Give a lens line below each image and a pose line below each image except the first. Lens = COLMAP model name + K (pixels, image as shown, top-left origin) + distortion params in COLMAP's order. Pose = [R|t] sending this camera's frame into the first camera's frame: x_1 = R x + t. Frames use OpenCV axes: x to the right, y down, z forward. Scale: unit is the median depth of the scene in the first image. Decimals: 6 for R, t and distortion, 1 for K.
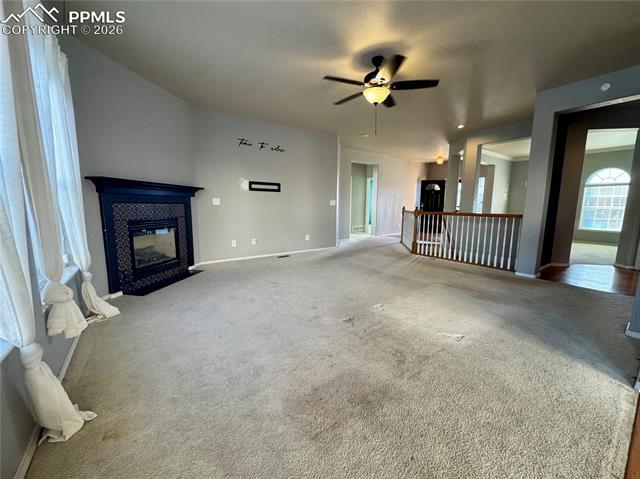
lens RADIAL K [[252.9, 0, 320.0], [0, 252.9, 239.5], [0, 0, 1]] dist [-0.001705, -0.000106]
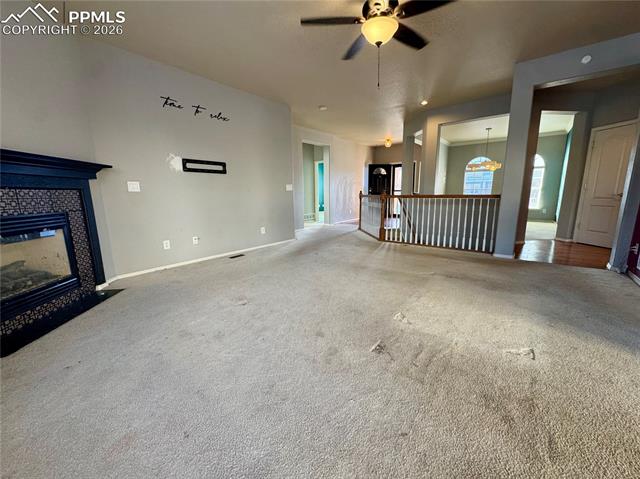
lens RADIAL K [[252.9, 0, 320.0], [0, 252.9, 239.5], [0, 0, 1]] dist [-0.001705, -0.000106]
pose [[0.964694, -0.068961, 0.254184, -0.097756], [0.057245, 0.996941, 0.053214, -0.013375], [-0.257076, -0.036785, 0.965691, 0.184388]]
